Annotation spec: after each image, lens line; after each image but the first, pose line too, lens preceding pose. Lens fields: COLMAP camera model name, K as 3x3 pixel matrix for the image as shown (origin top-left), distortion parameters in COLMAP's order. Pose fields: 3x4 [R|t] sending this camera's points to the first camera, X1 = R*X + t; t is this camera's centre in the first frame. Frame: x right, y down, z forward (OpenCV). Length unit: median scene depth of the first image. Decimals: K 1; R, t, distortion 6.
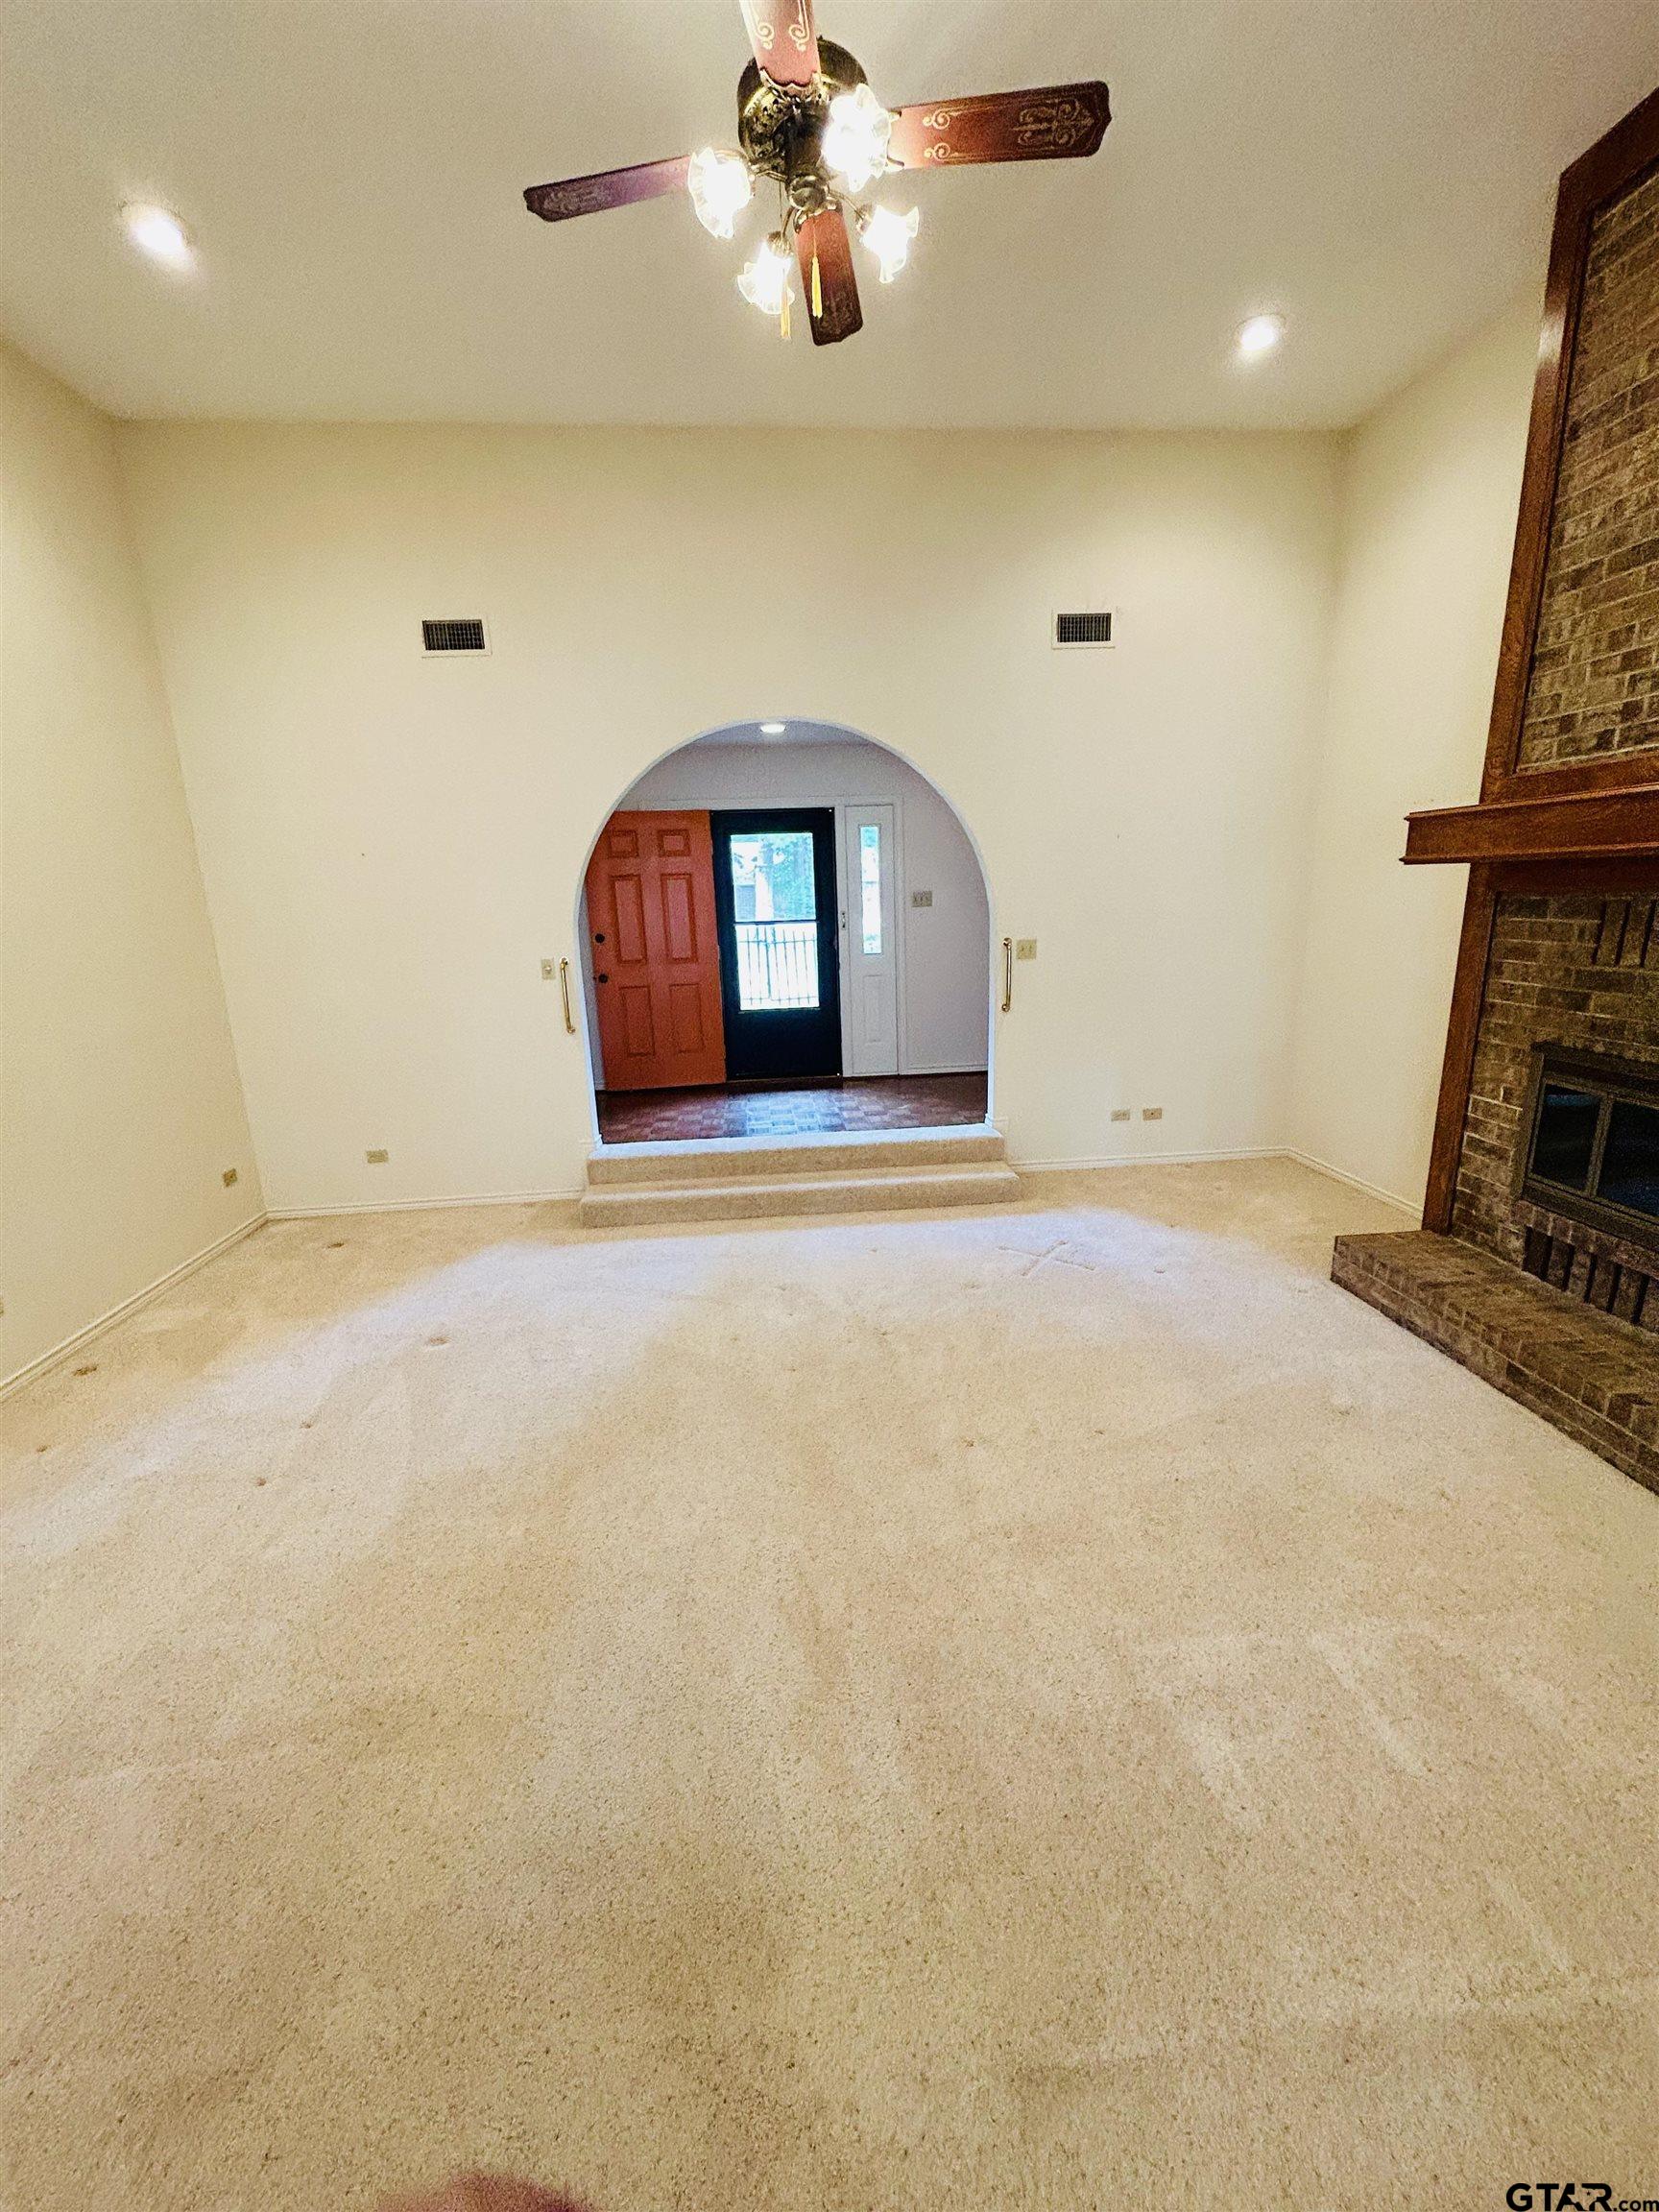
lens RADIAL K [[904.1, 0, 829.5], [0, 904.1, 1106.0], [0, 0, 1]] dist [-0.011492, 0.009064]
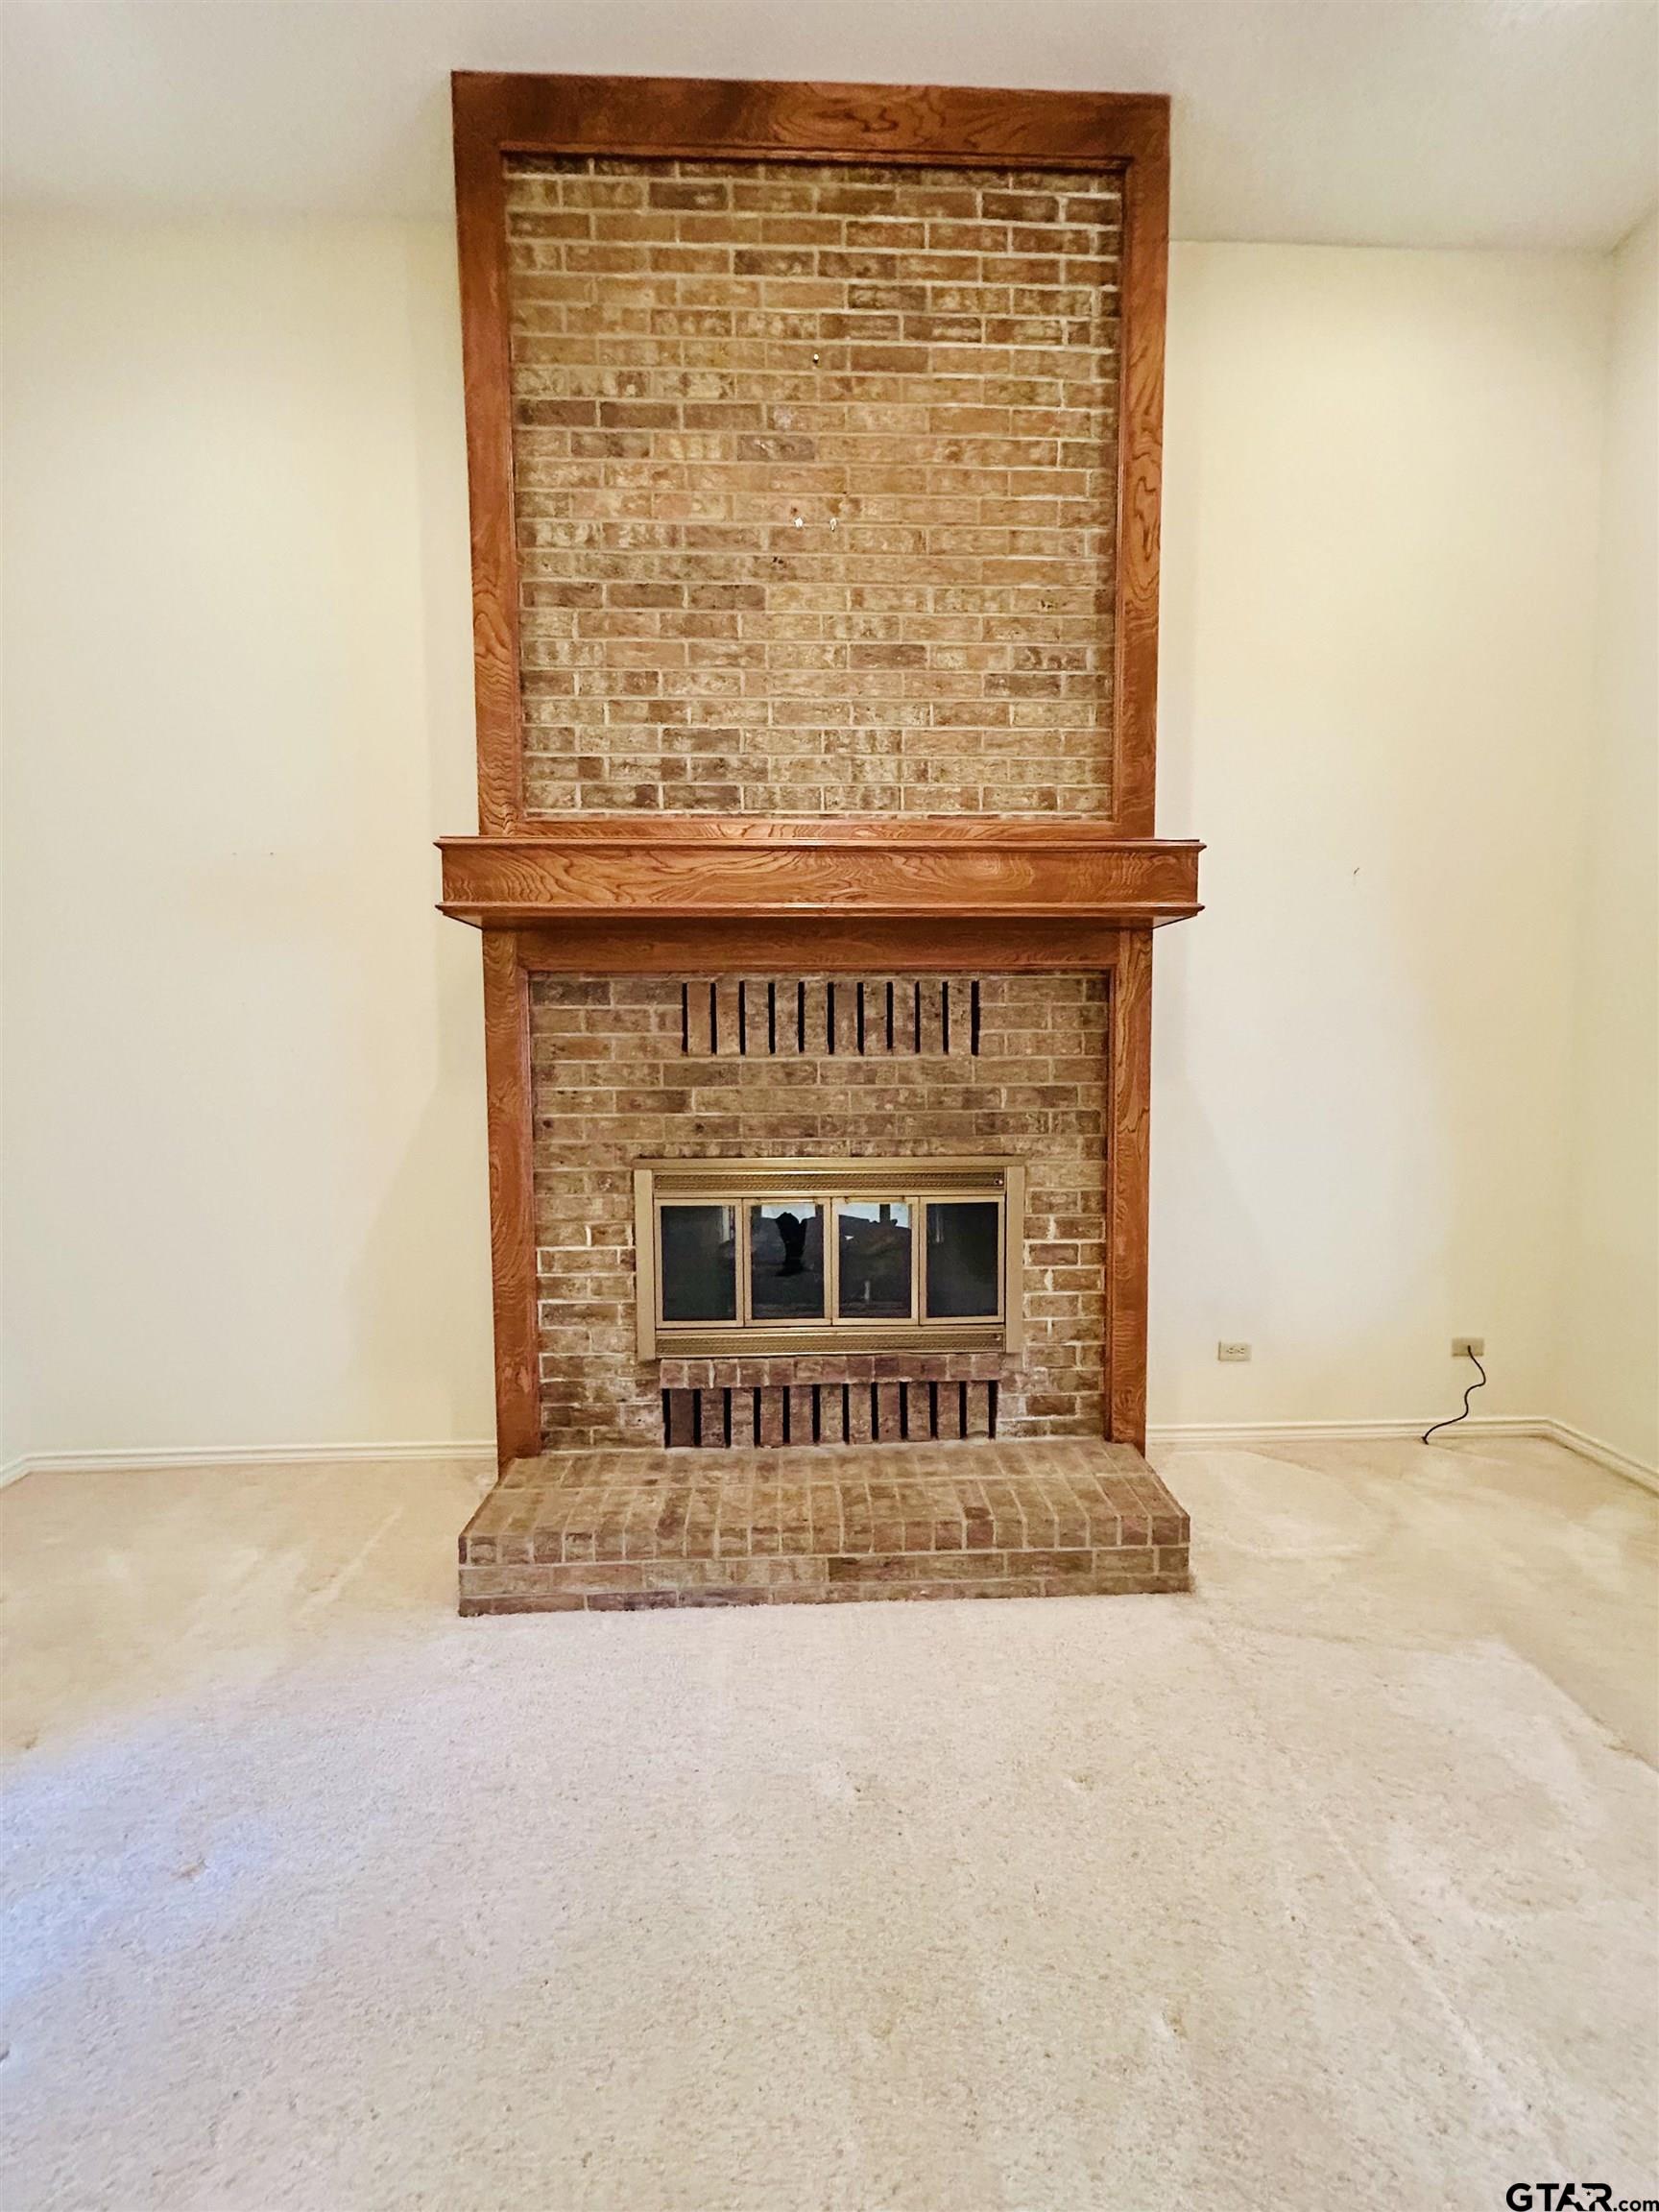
lens RADIAL K [[904.1, 0, 829.5], [0, 904.1, 1106.0], [0, 0, 1]] dist [-0.011492, 0.009064]
pose [[0.049330, -0.040403, 0.997965, 0.010230], [0.237579, 0.970977, 0.027566, -0.100243], [-0.970115, 0.235735, 0.057497, 0.808860]]
